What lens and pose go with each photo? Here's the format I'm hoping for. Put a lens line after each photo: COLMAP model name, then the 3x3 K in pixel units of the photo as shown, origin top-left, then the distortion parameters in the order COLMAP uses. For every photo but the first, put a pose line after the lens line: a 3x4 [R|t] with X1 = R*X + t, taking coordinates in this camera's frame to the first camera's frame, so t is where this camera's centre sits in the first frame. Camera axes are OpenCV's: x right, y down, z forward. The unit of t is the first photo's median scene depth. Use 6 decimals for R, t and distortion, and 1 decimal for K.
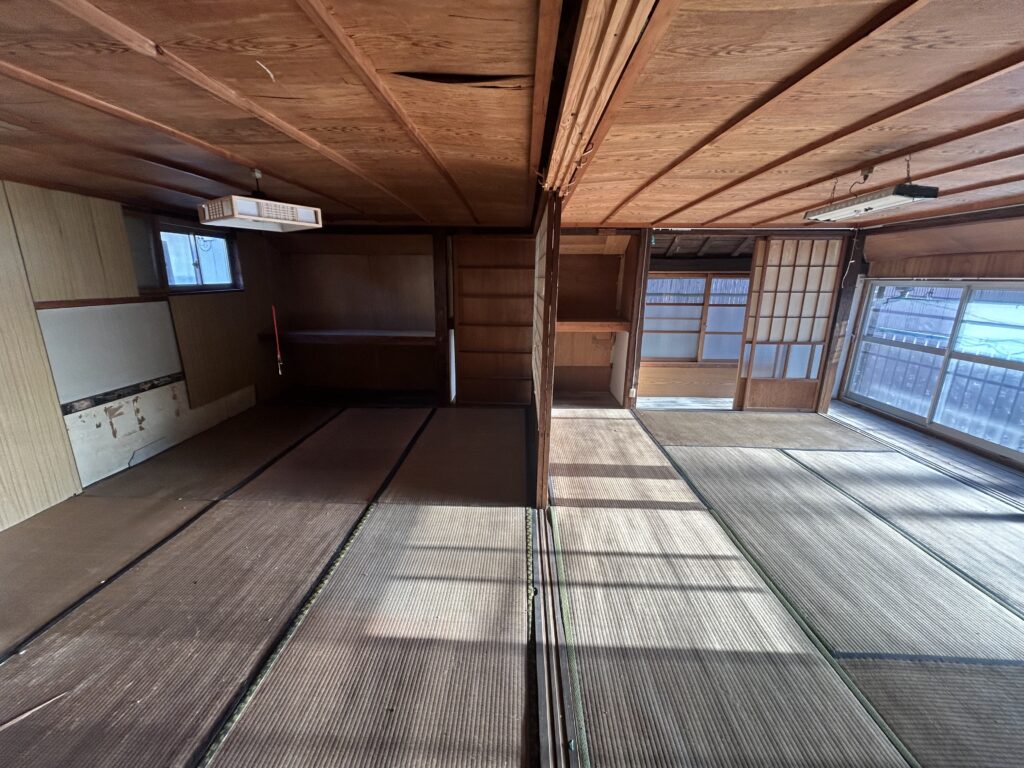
lens RADIAL K [[412.1, 0, 510.2], [0, 412.1, 385.8], [0, 0, 1]] dist [-0.004454, 0.001544]
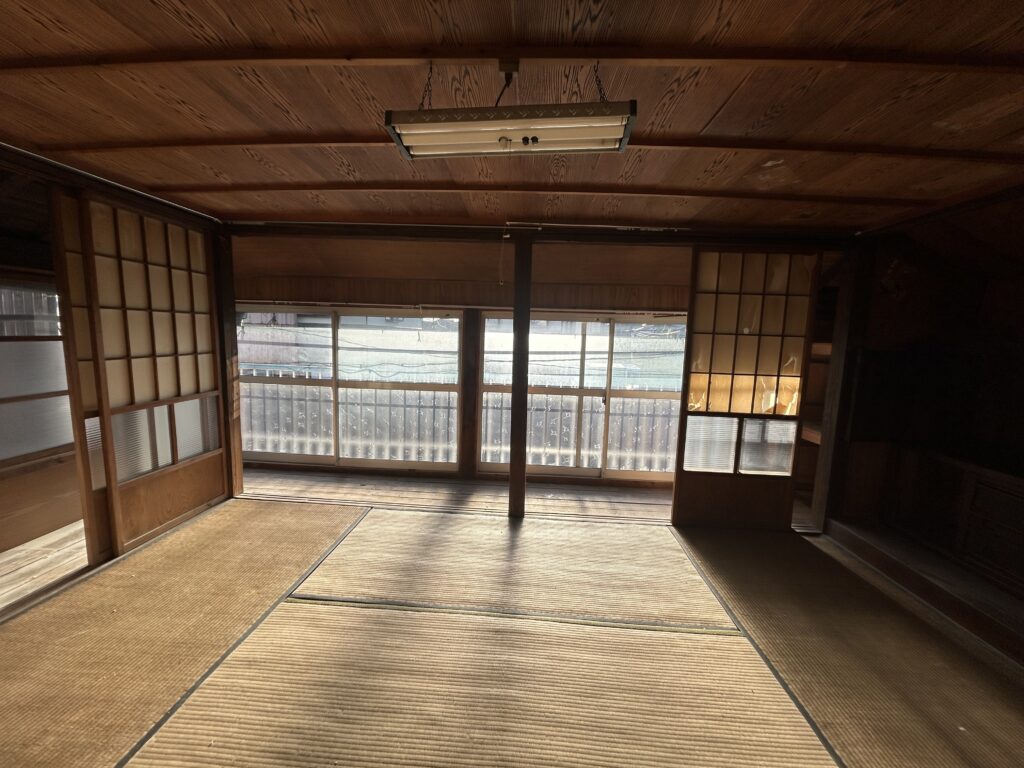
lens RADIAL K [[412.1, 0, 512.9], [0, 412.1, 385.1], [0, 0, 1]] dist [-0.004454, 0.001544]
pose [[0.026181, -0.129650, 0.991214, 0.210210], [0.219830, 0.968029, 0.120811, -0.136265], [-0.975187, 0.214735, 0.053844, 0.770605]]
